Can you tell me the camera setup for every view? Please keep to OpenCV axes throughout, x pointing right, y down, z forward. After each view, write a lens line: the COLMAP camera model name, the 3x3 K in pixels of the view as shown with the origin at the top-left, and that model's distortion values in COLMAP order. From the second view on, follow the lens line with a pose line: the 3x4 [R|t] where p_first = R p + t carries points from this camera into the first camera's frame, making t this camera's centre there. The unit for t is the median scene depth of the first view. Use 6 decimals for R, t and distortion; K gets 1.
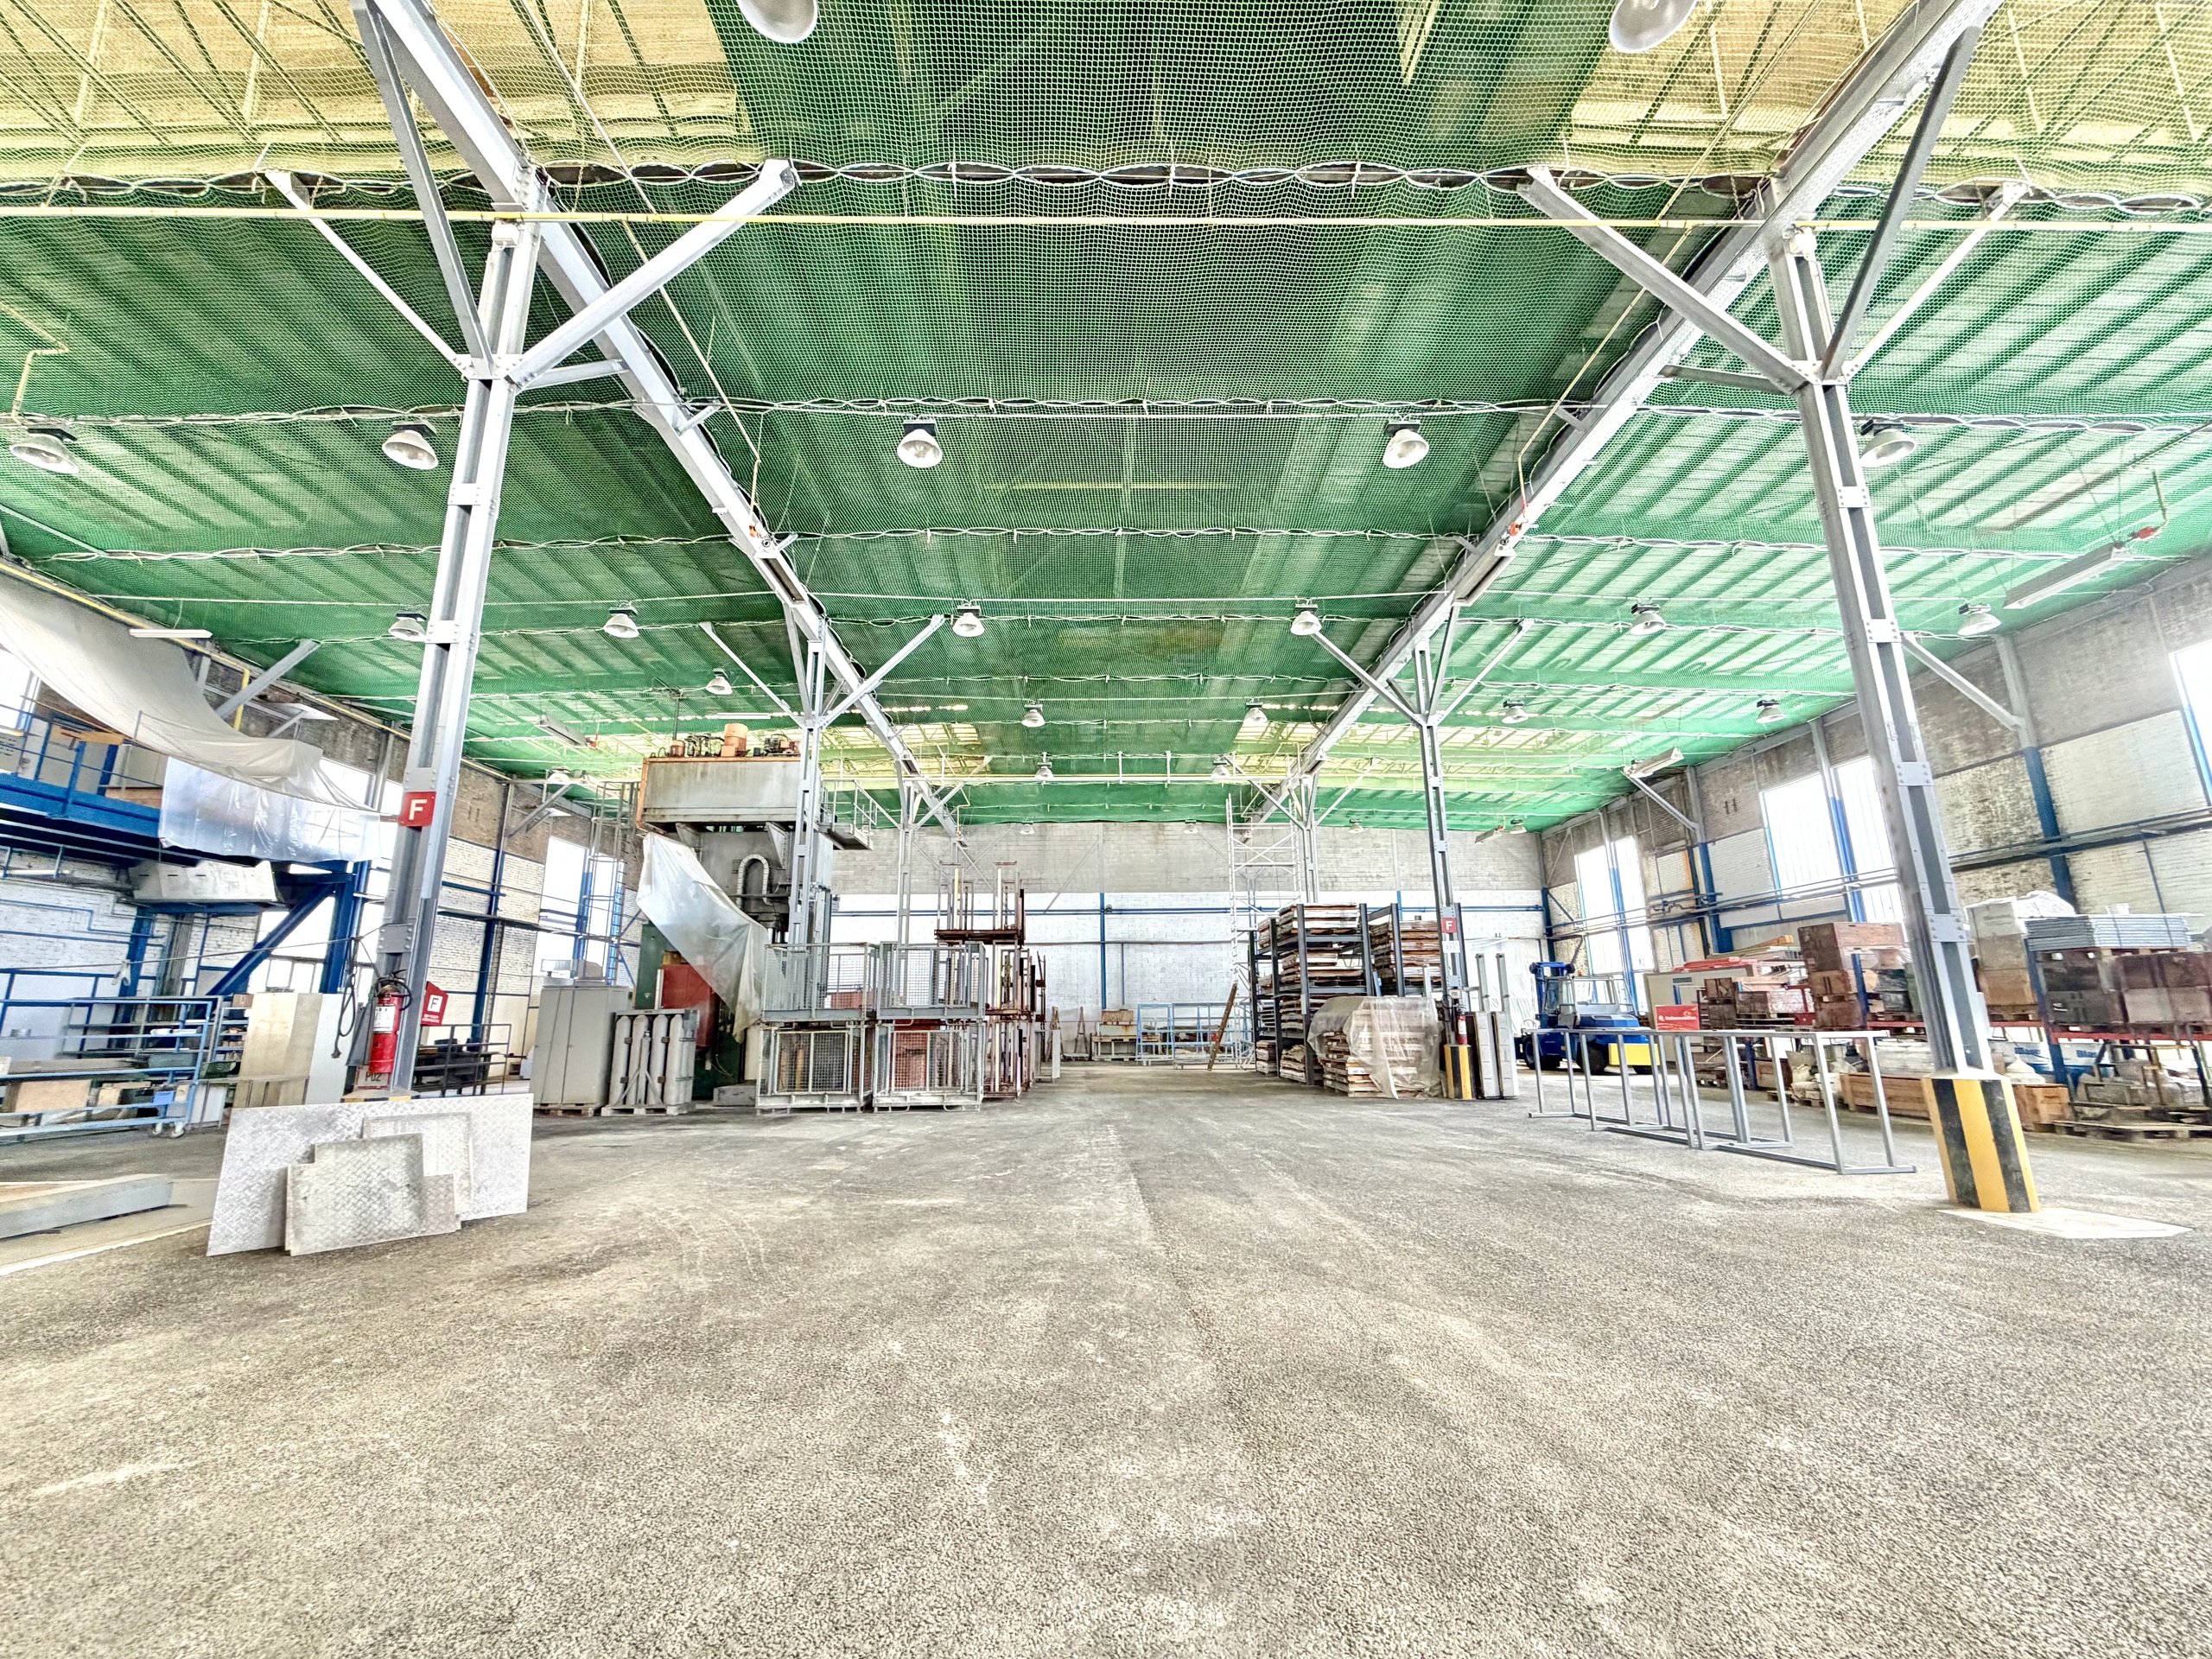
lens RADIAL K [[884.9, 0, 1099.7], [0, 884.9, 827.2], [0, 0, 1]] dist [-0.002038, -0.000215]
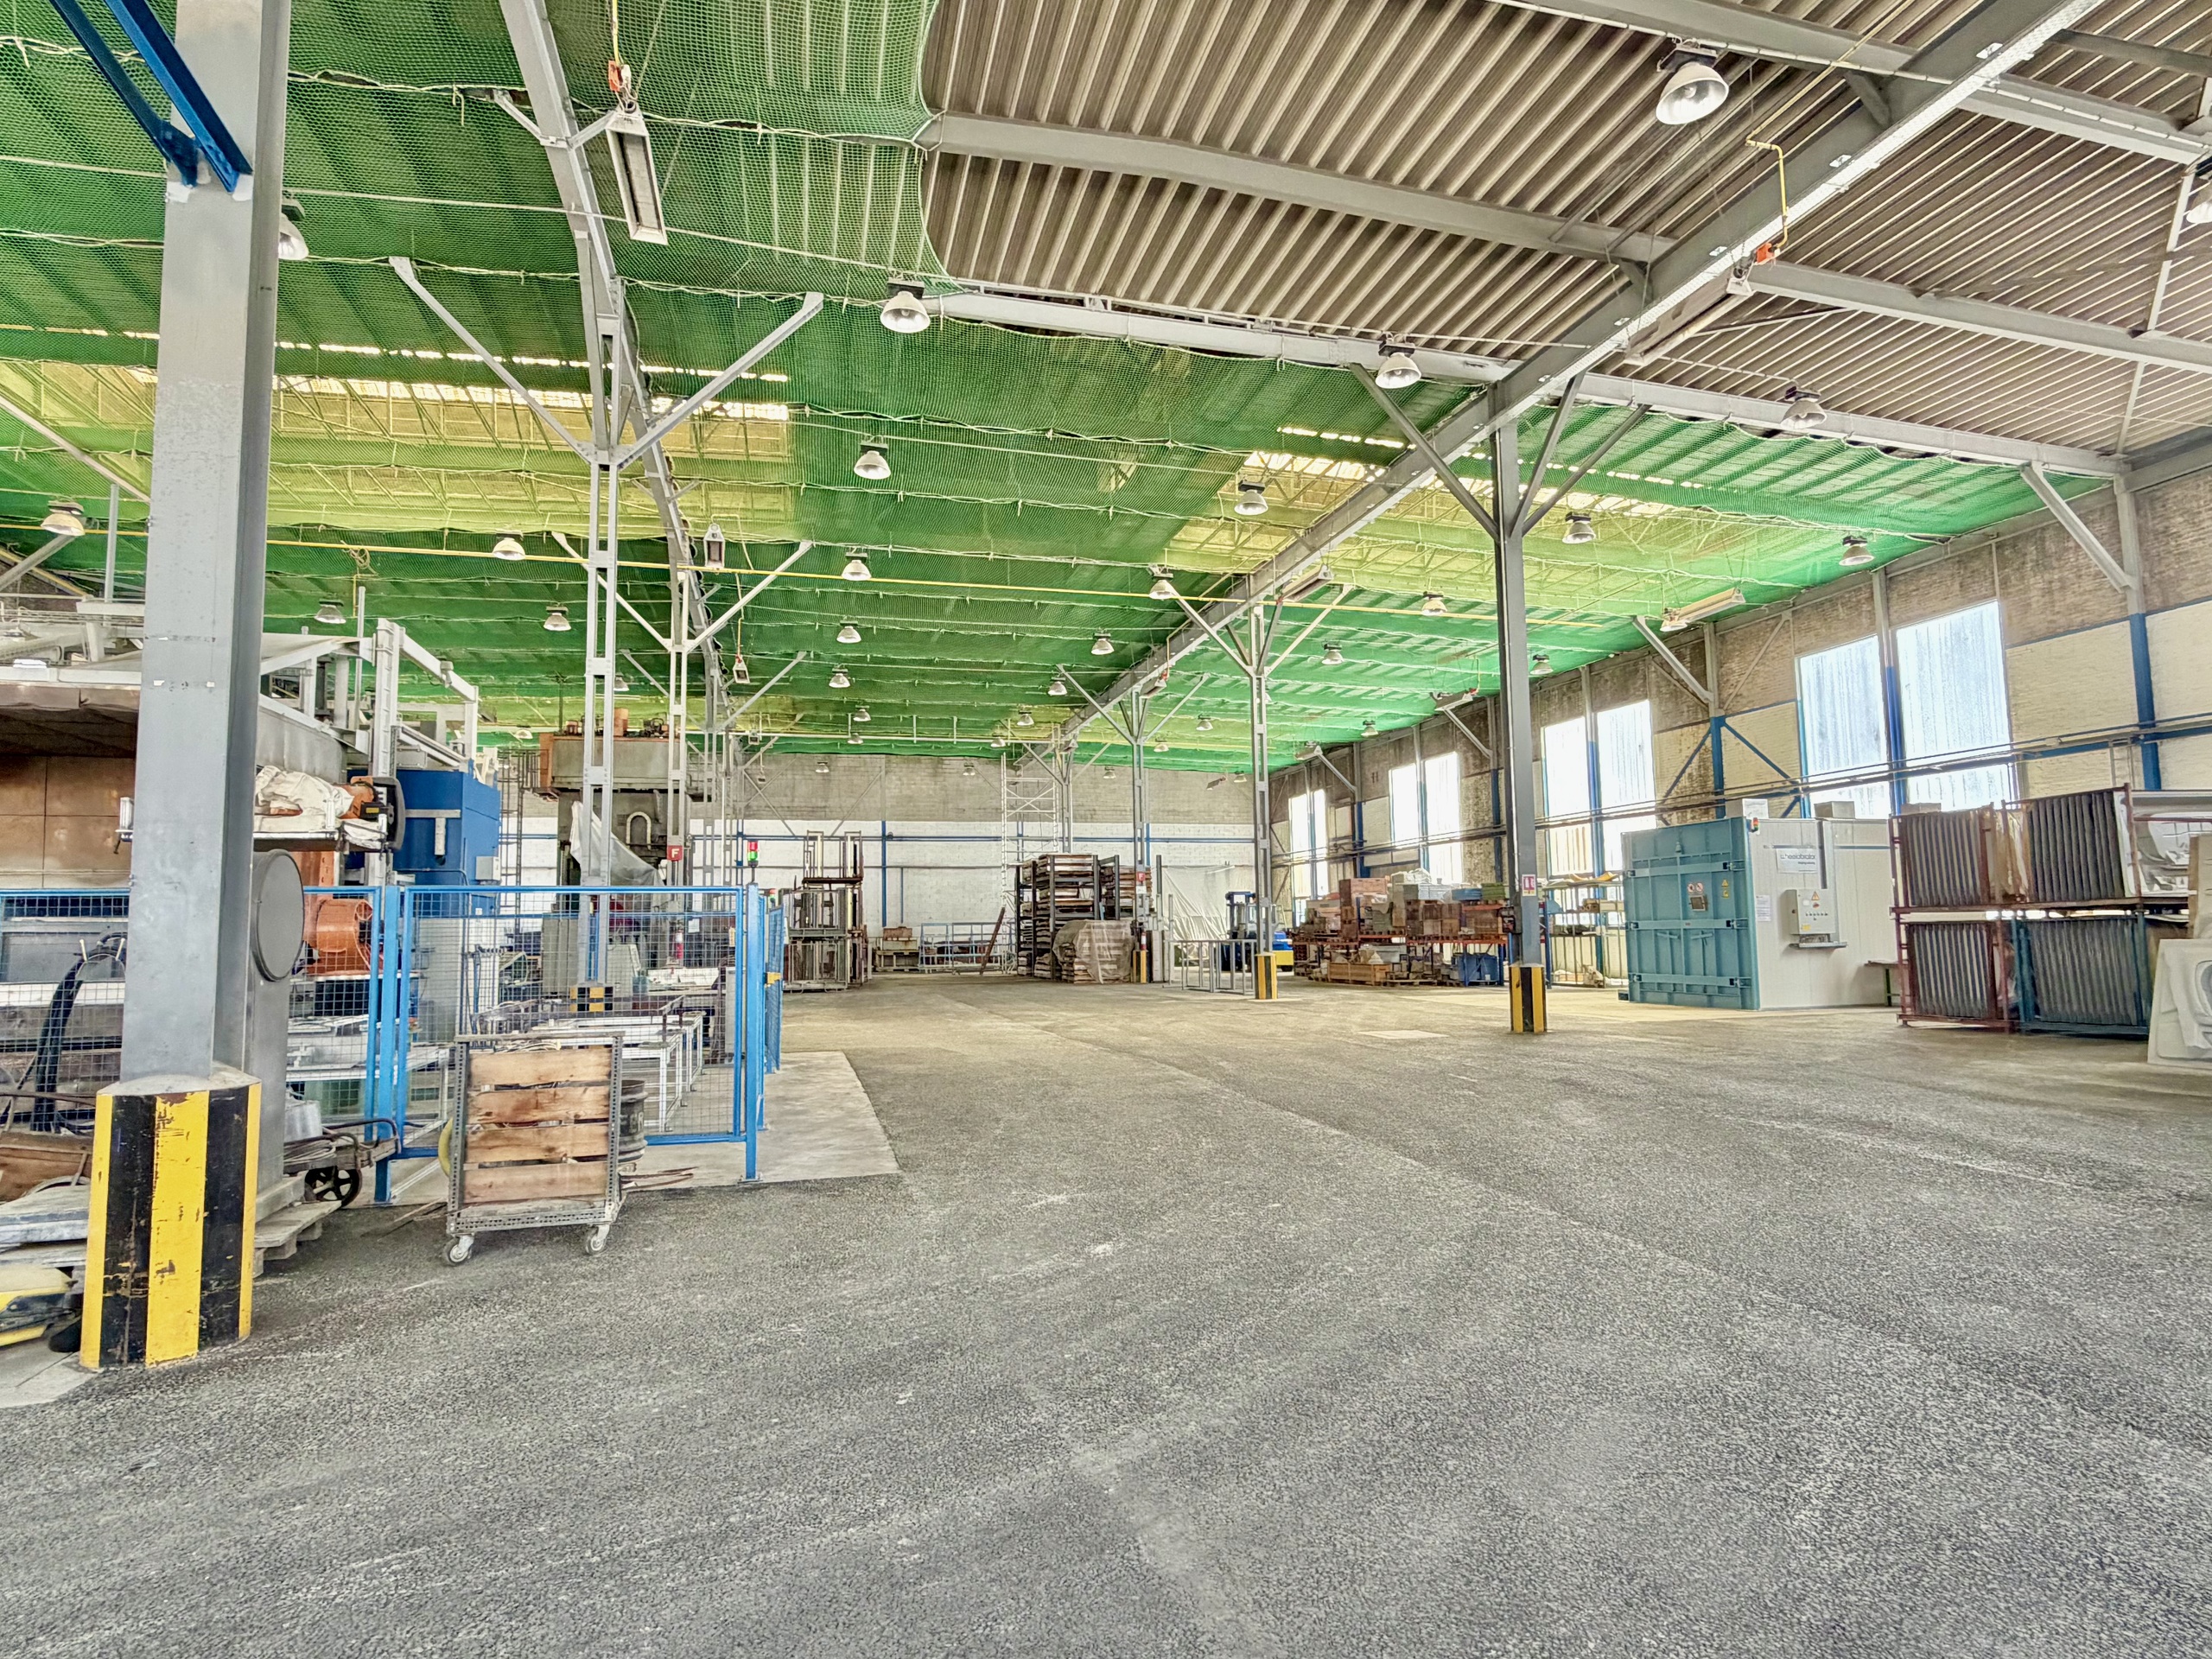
lens RADIAL K [[1194.9, 0, 1113.1], [0, 1194.9, 841.3], [0, 0, 1]] dist [-0.018322, 0.000317]
pose [[0.970319, 0.013277, 0.241465, -0.106090], [-0.045948, 0.990425, 0.130181, -0.142987], [-0.237425, -0.137412, 0.961638, -0.650376]]
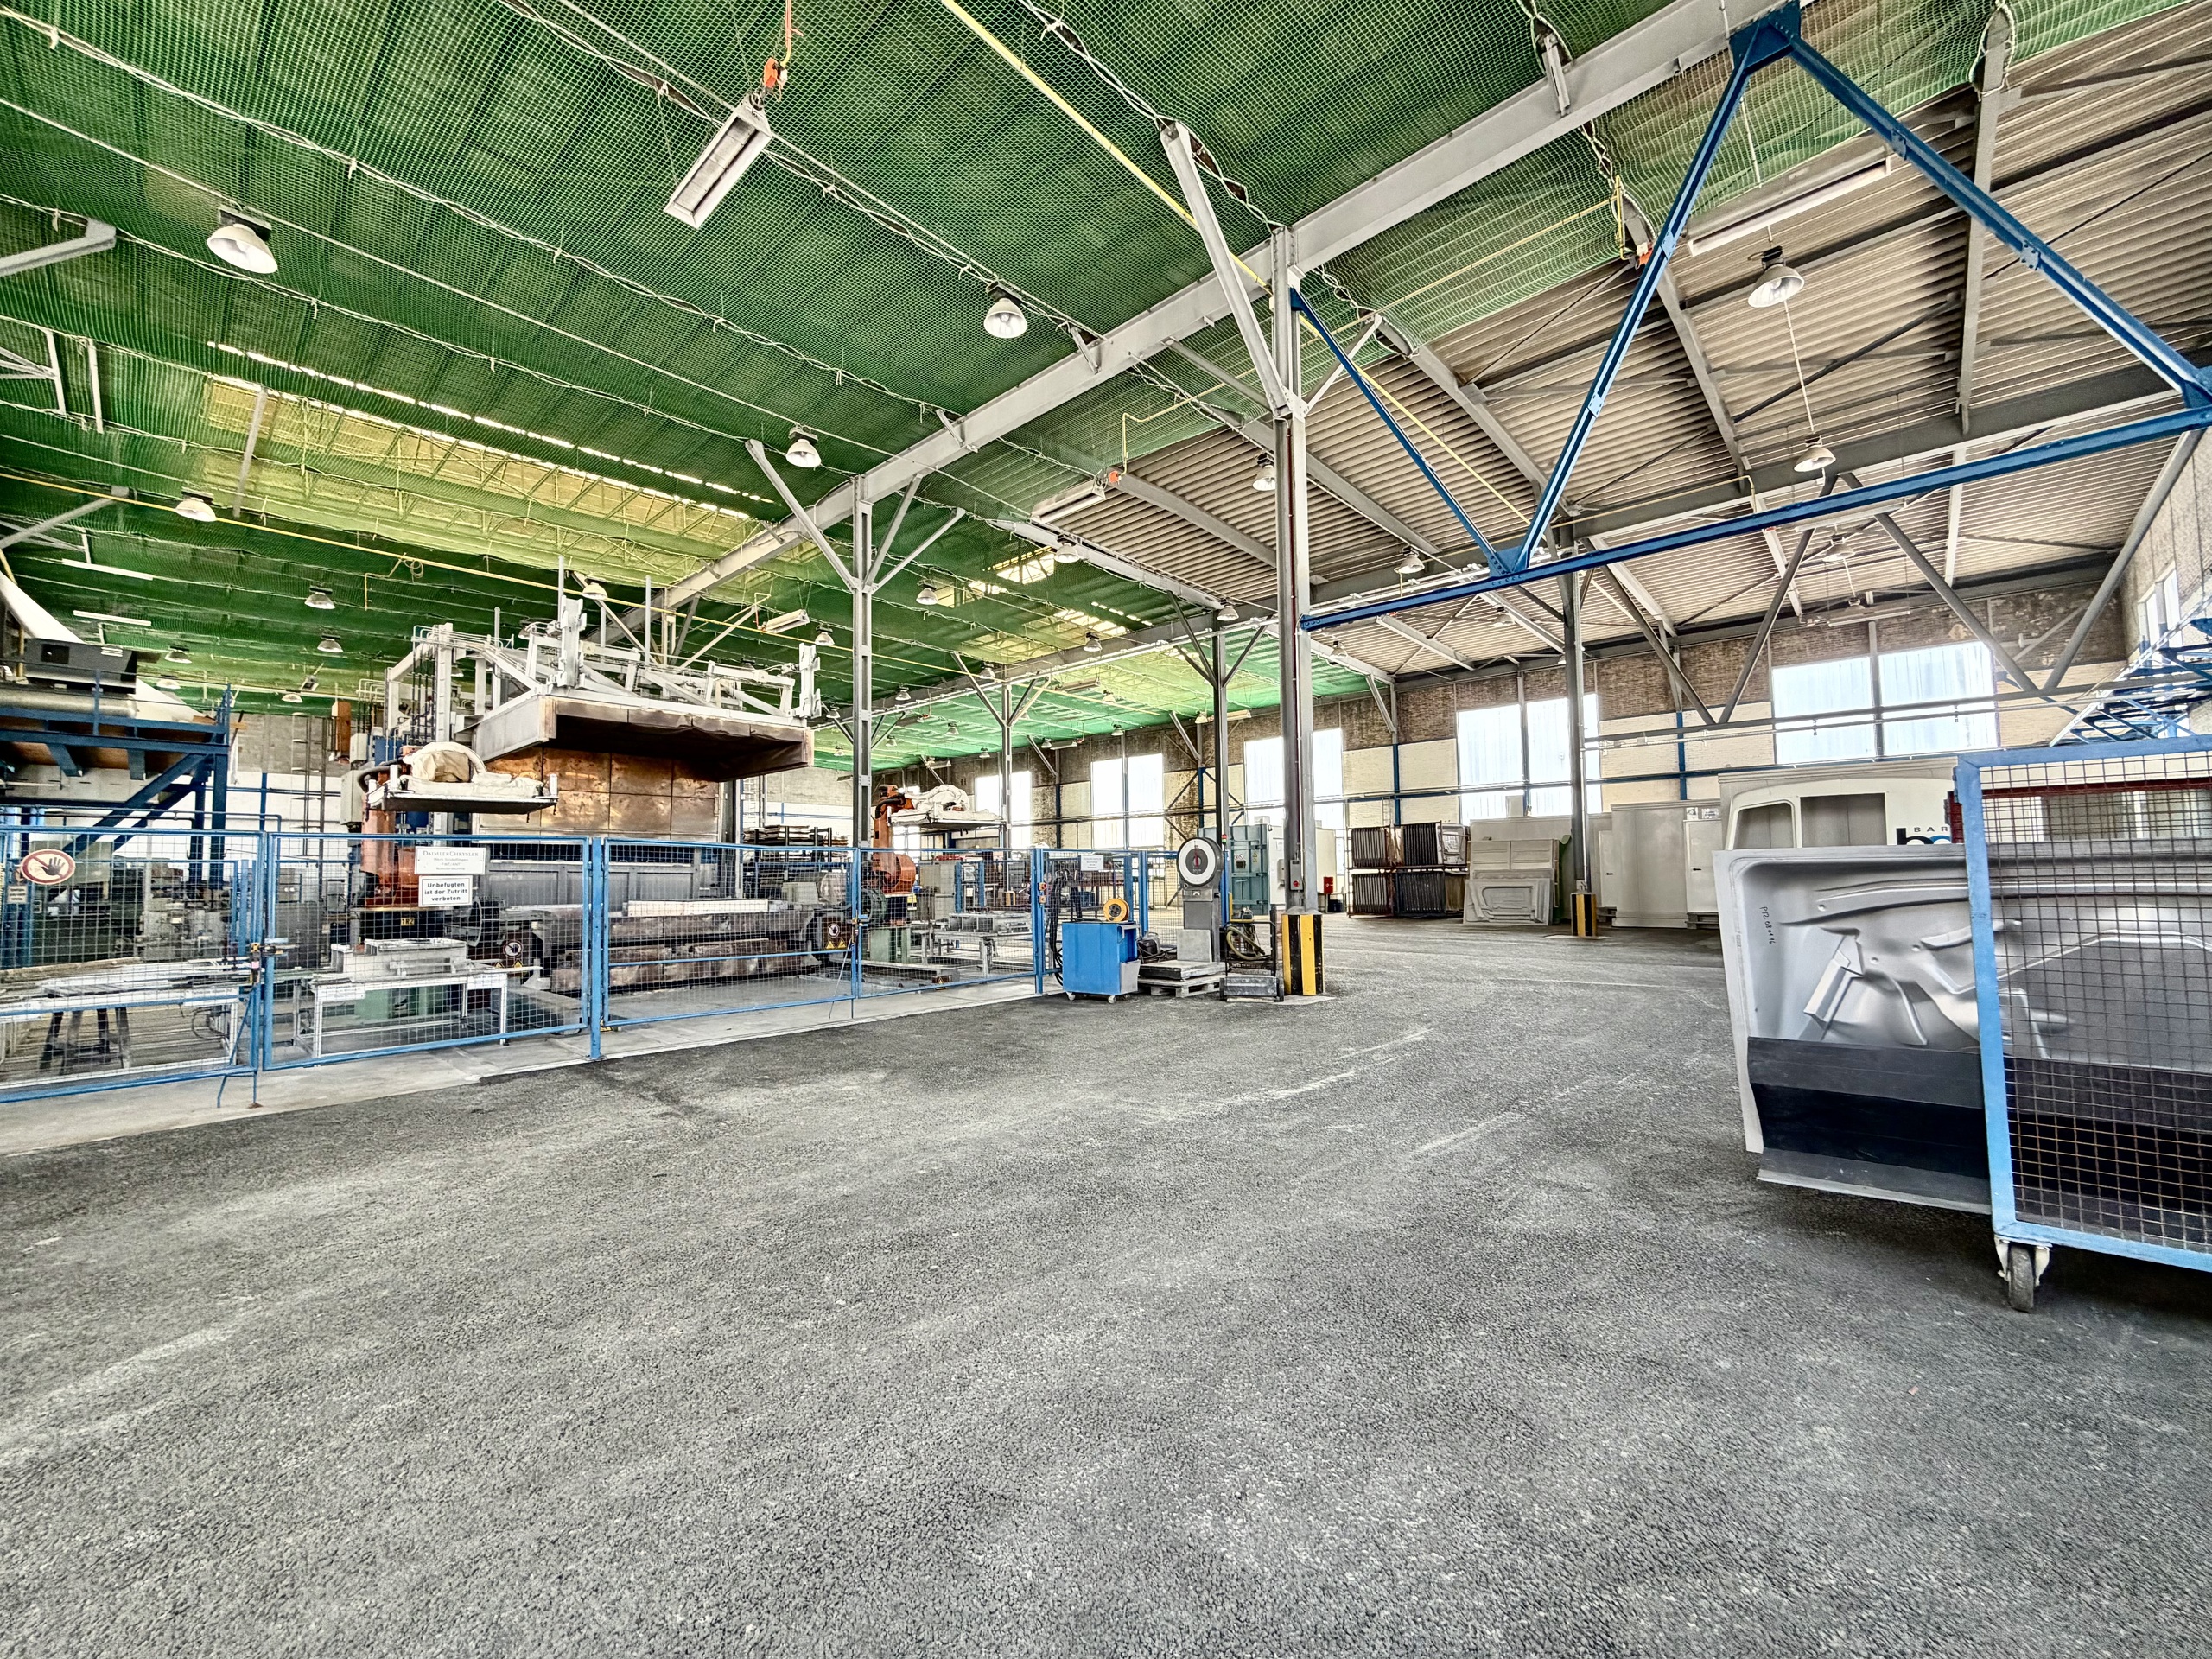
lens RADIAL K [[878.2, 0, 1106.0], [0, 878.2, 829.5], [0, 0, 1]] dist [-0.052018, -0.000067]
pose [[0.685352, 0.042660, 0.726962, -0.539257], [-0.151399, 0.984816, 0.084942, -0.137794], [-0.712300, -0.168277, 0.681404, -0.664300]]
